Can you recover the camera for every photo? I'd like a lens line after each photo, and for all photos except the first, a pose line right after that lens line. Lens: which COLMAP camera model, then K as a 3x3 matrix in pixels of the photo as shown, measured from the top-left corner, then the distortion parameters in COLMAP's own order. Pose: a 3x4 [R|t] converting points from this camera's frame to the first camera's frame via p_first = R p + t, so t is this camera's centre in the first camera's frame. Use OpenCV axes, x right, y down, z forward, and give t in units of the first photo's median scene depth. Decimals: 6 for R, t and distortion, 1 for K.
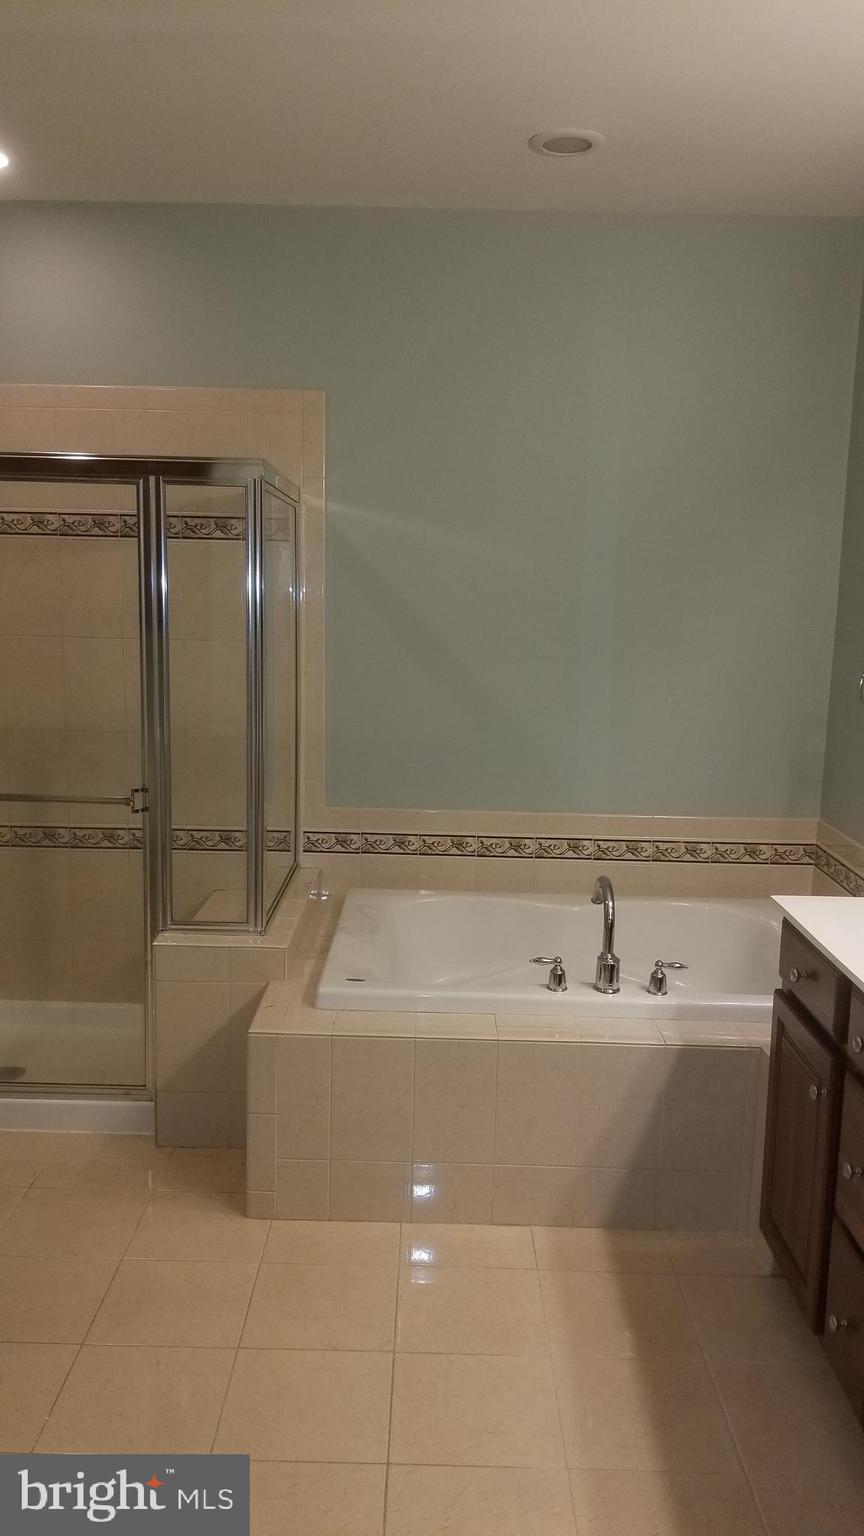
lens RADIAL K [[1190.5, 0, 438.3], [0, 1190.5, 795.0], [0, 0, 1]] dist [0.109532, -0.183951]
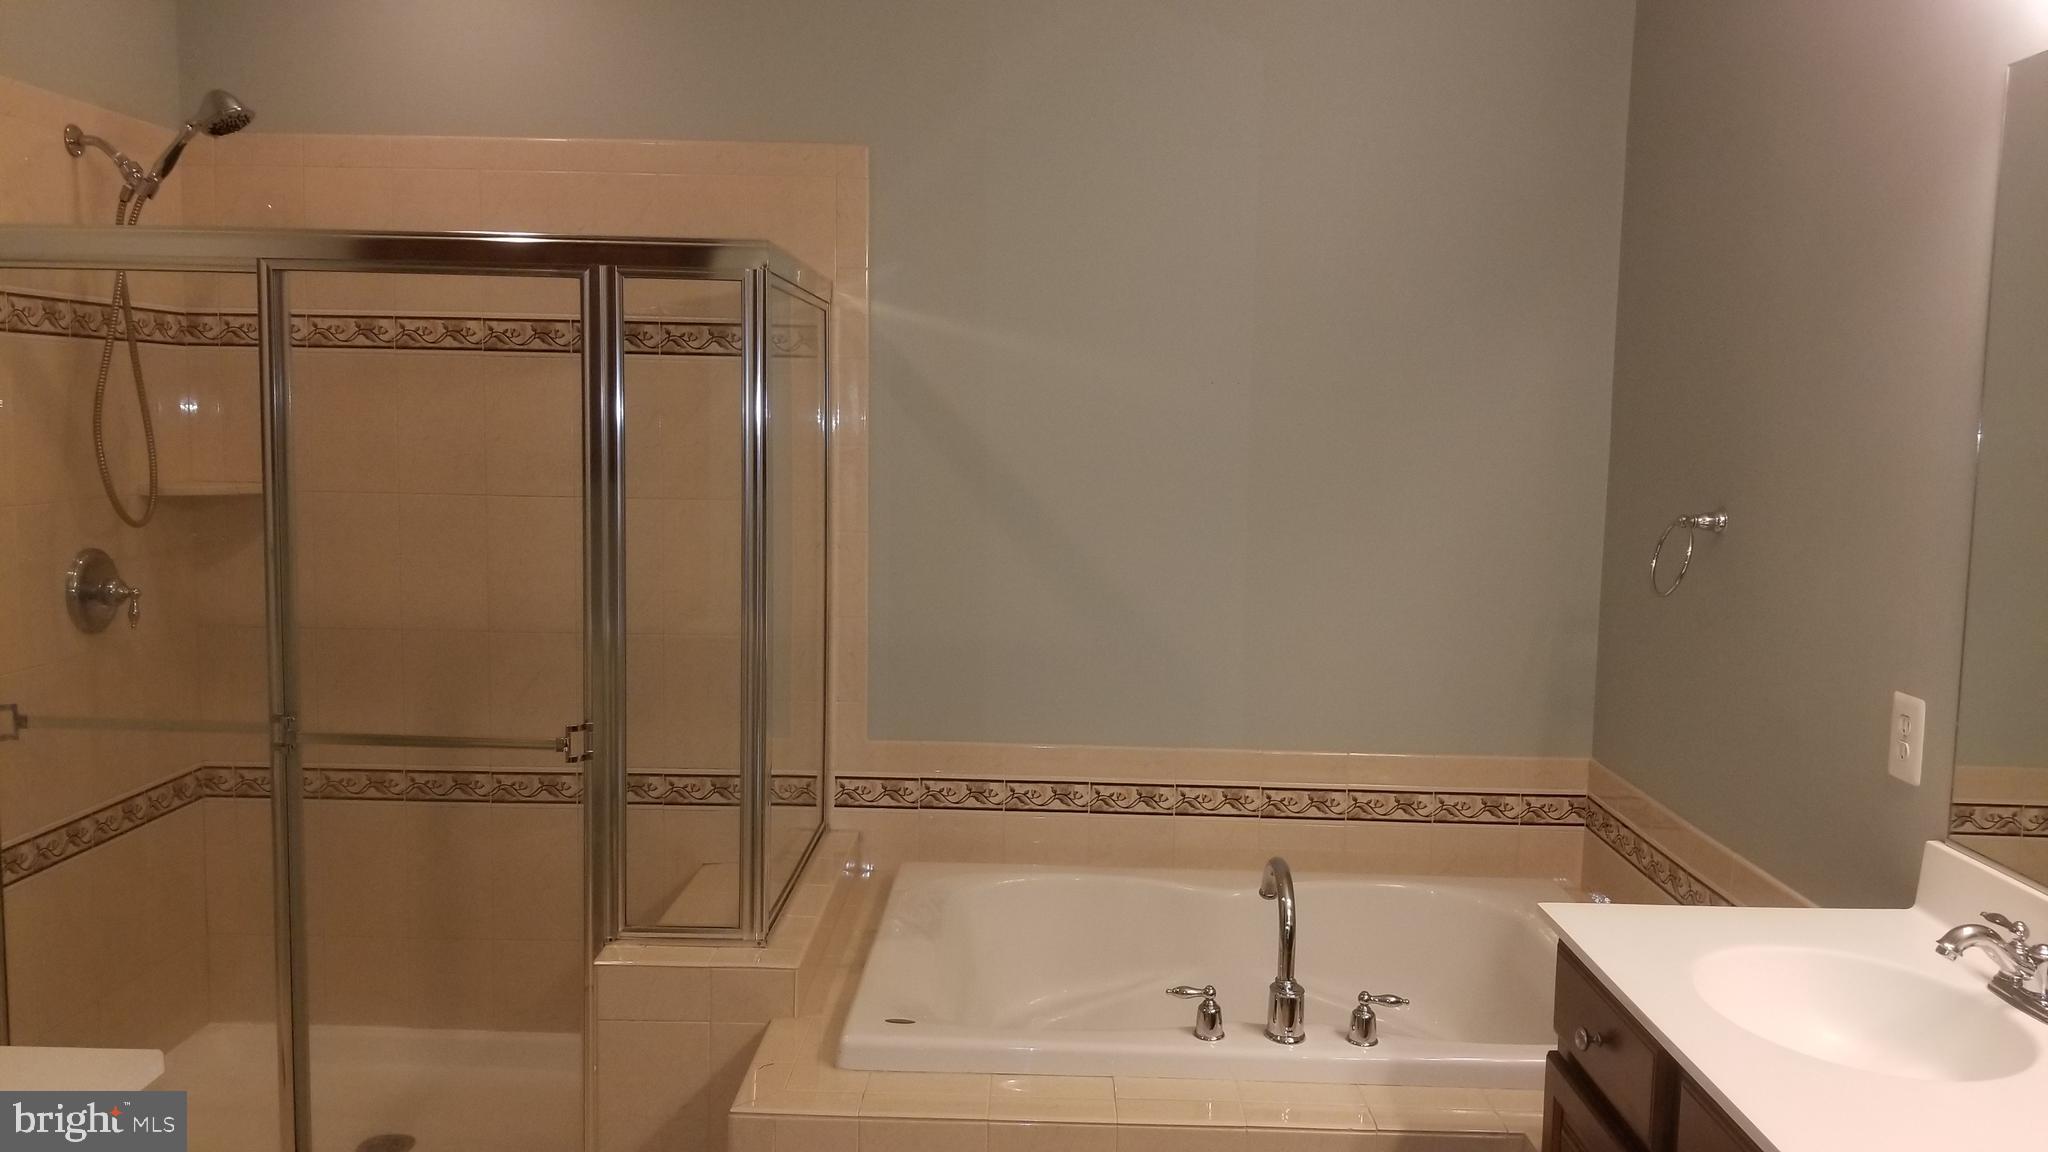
lens RADIAL K [[1587.4, 0, 1060.7], [0, 1587.4, 565.4], [0, 0, 1]] dist [0.109532, -0.183951]
pose [[0.999981, -0.001662, 0.005929, 0.012682], [0.002101, 0.997191, -0.074876, -0.026150], [-0.005788, 0.074887, 0.997175, 0.101304]]
